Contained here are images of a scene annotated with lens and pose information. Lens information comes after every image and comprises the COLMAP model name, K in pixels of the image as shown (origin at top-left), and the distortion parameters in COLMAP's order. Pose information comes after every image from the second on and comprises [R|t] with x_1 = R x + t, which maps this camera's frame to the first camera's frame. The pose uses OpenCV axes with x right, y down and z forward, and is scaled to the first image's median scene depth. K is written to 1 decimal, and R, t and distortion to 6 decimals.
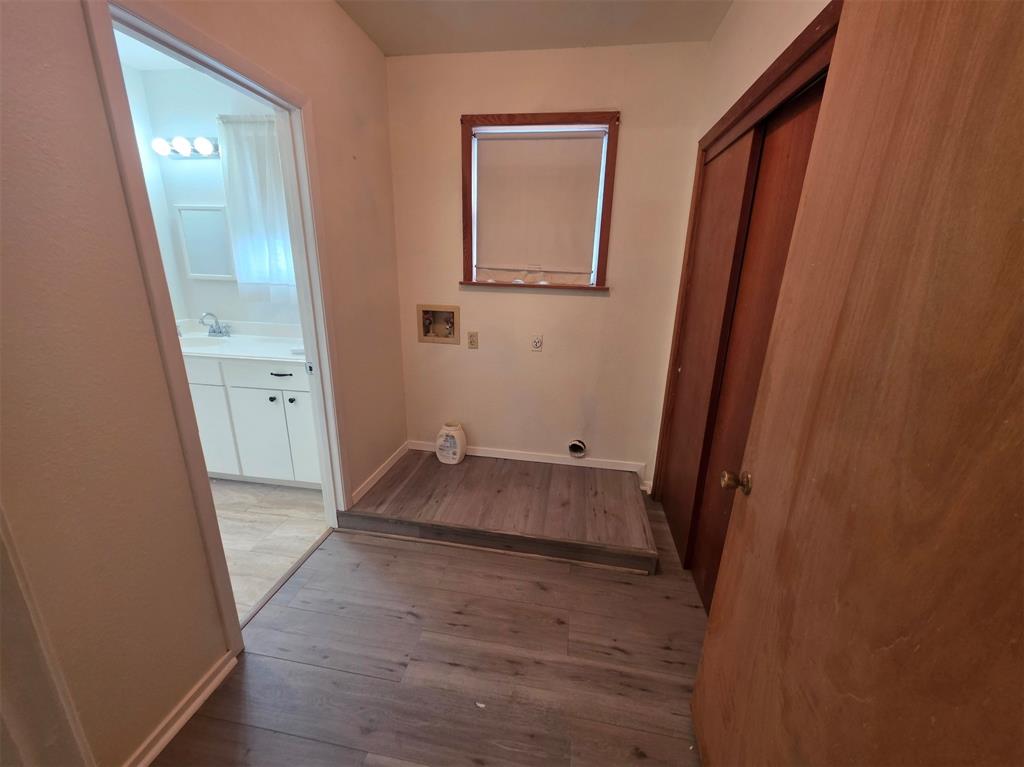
lens RADIAL K [[406.6, 0, 512.0], [0, 406.6, 383.5], [0, 0, 1]] dist [0.000801, 0.000025]
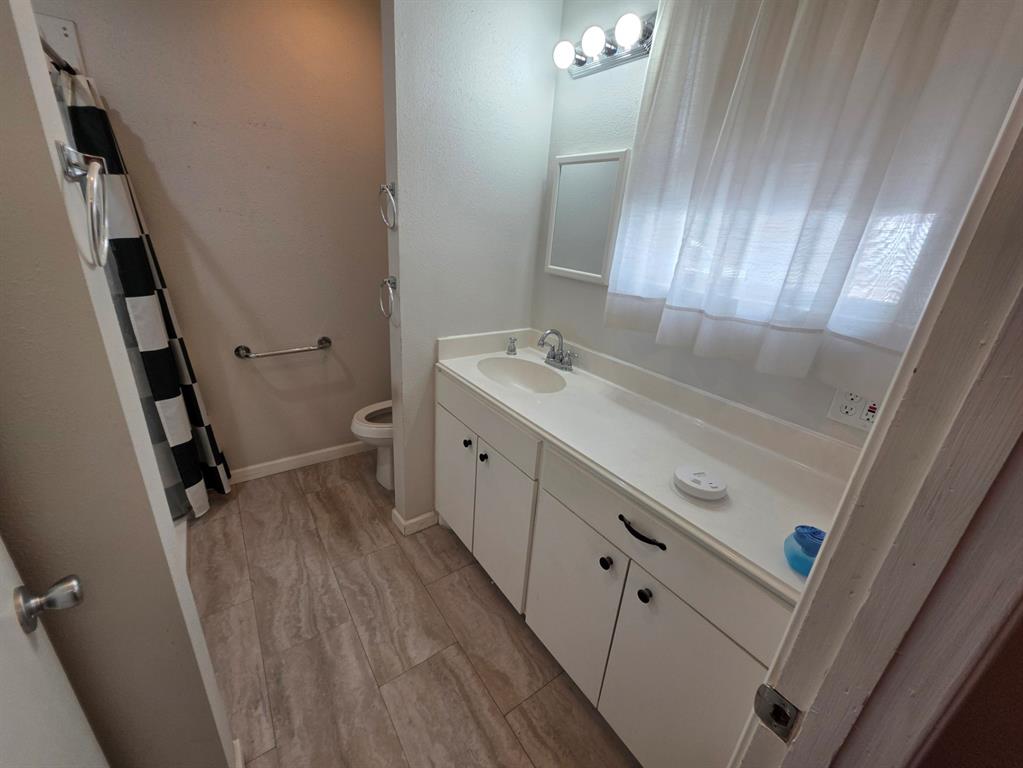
lens RADIAL K [[409.5, 0, 509.4], [0, 409.5, 382.1], [0, 0, 1]] dist [0.000286, 0.000023]
pose [[0.710999, 0.278214, -0.645816, -0.381149], [-0.252590, 0.958154, 0.134684, -0.174213], [0.656262, 0.067366, 0.751520, 0.507171]]
